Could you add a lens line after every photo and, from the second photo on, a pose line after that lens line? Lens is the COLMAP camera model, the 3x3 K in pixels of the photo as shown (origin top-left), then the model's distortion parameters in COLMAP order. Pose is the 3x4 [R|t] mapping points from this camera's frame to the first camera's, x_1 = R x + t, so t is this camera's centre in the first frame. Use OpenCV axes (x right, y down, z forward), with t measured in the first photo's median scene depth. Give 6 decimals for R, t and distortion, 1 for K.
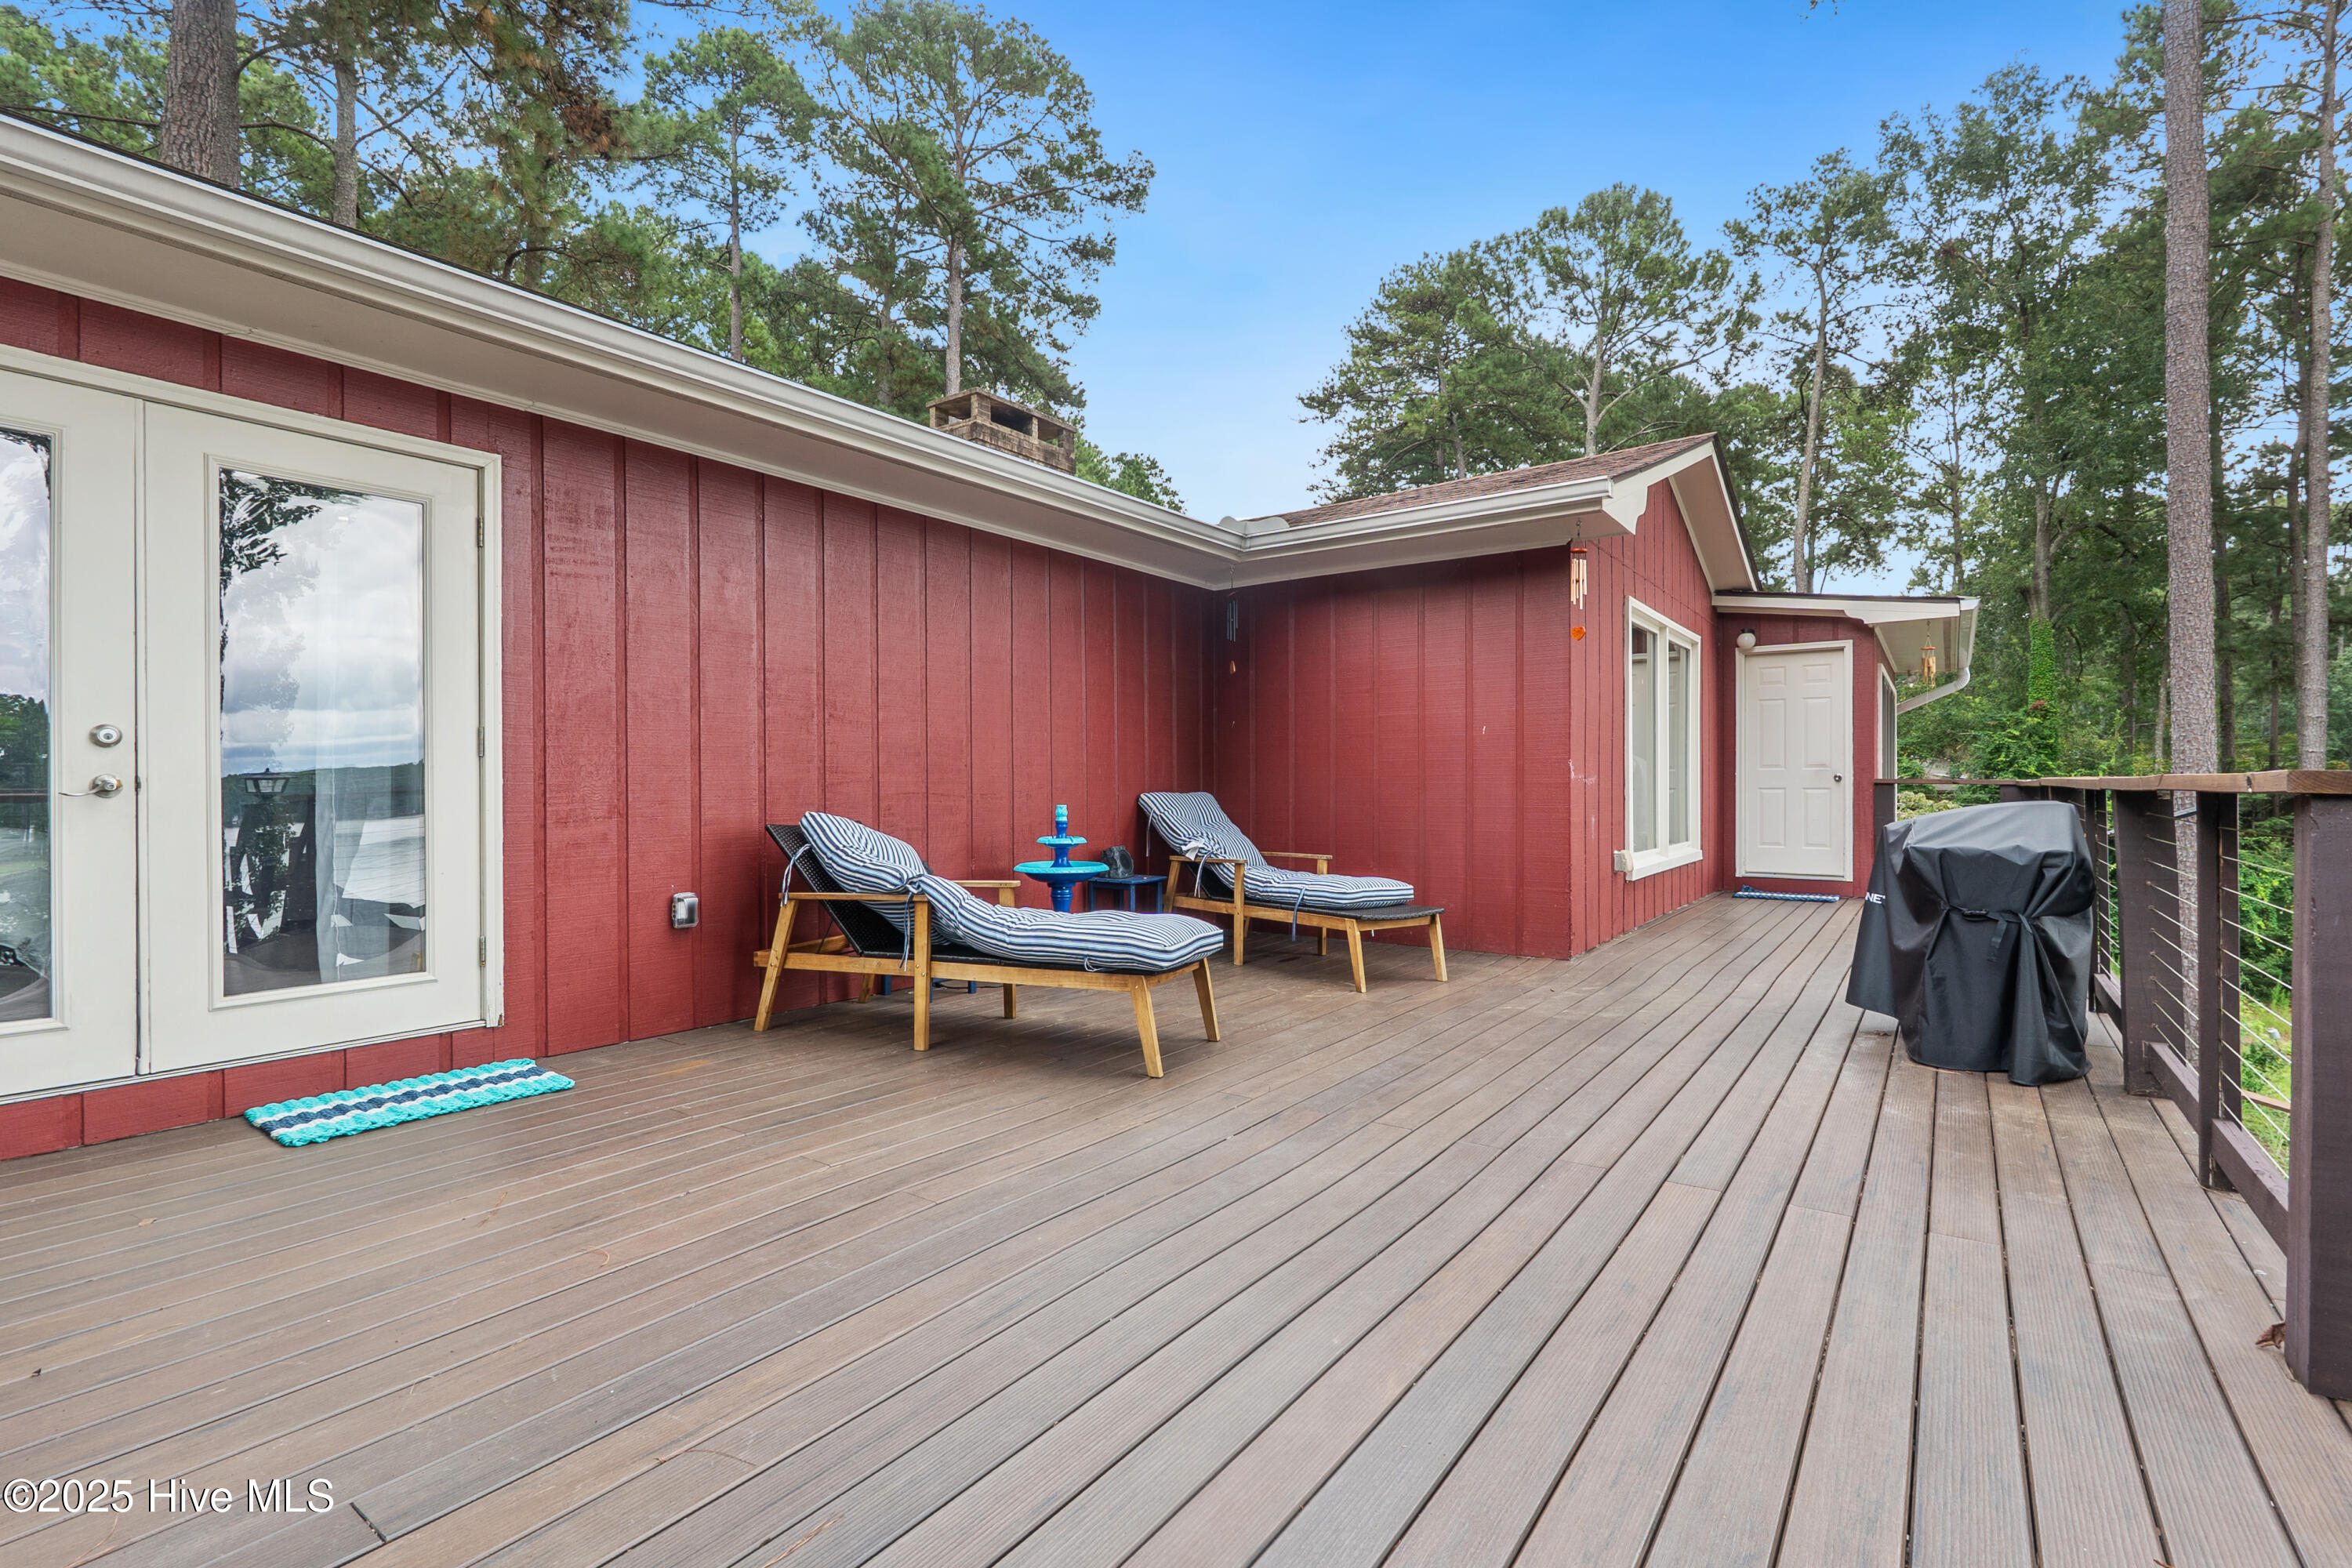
lens RADIAL K [[1068.1, 0, 1174.5], [0, 1068.1, 794.8], [0, 0, 1]] dist [-0.000504, 0.000040]
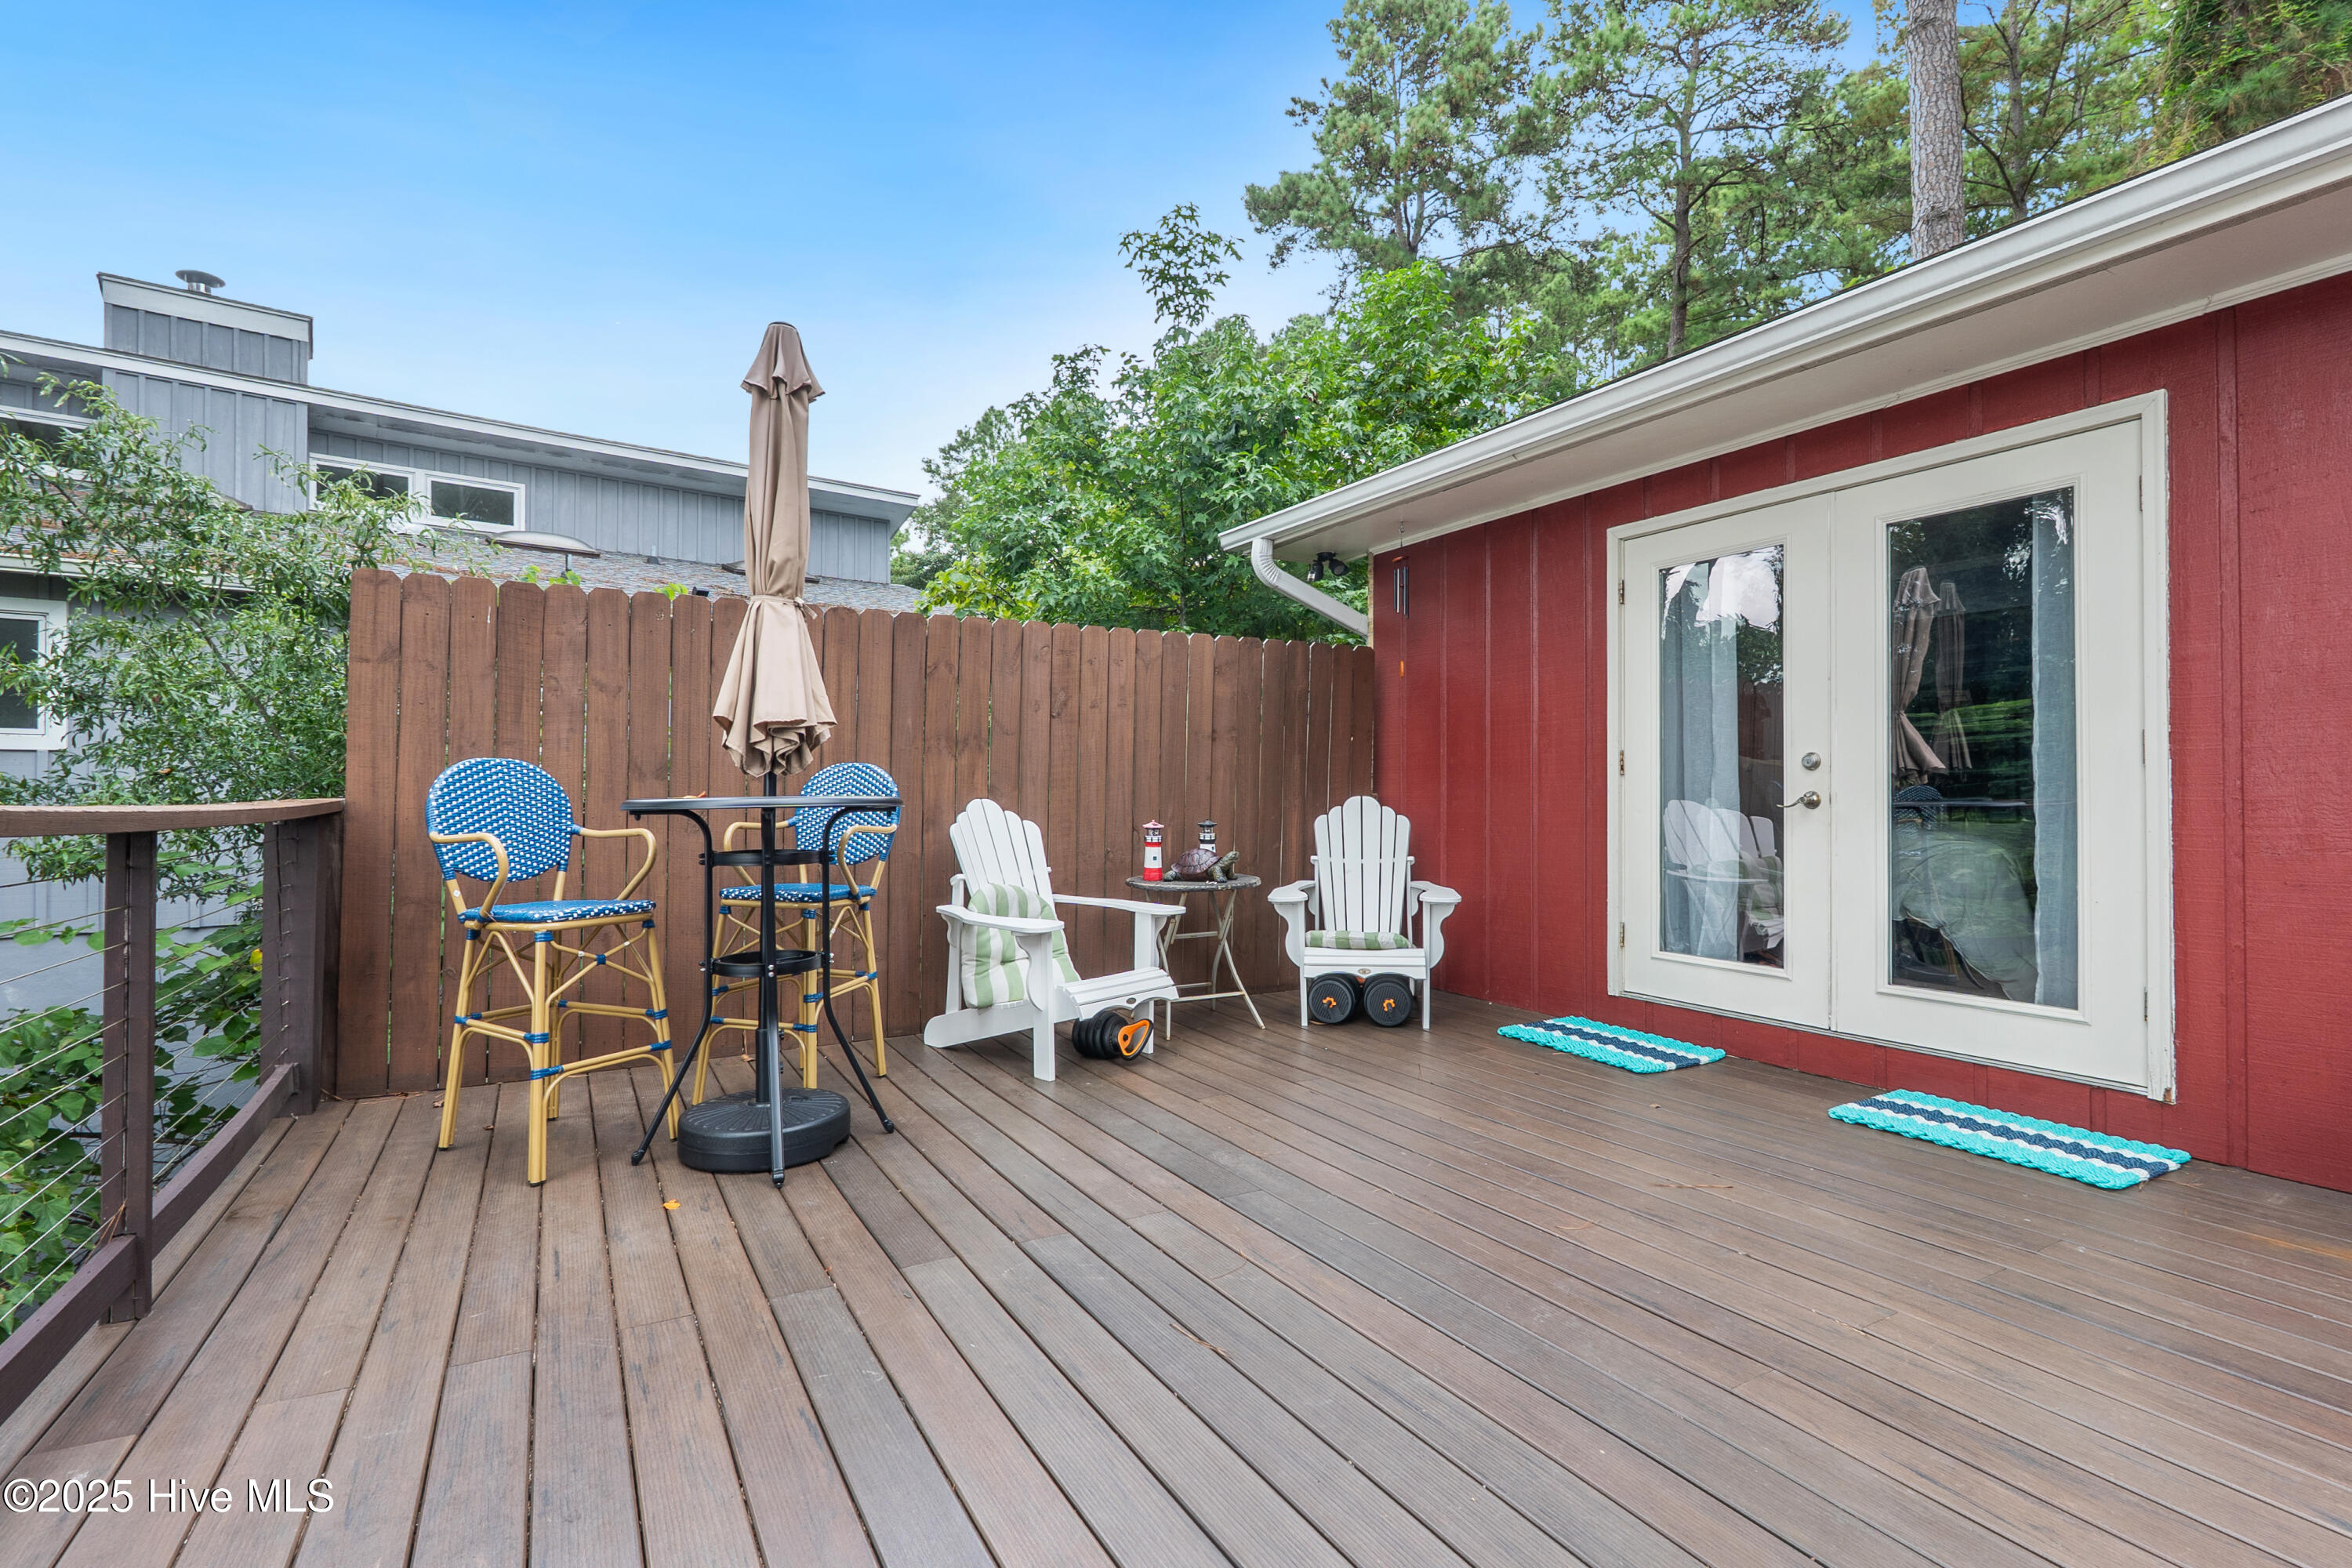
lens RADIAL K [[1068.1, 0, 1175.4], [0, 1068.1, 778.8], [0, 0, 1]] dist [-0.000504, 0.000040]
pose [[-0.399677, -0.013615, -0.916555, 0.765666], [-0.006018, 0.999907, -0.012229, -0.021677], [0.916636, 0.000628, -0.399722, 1.227467]]
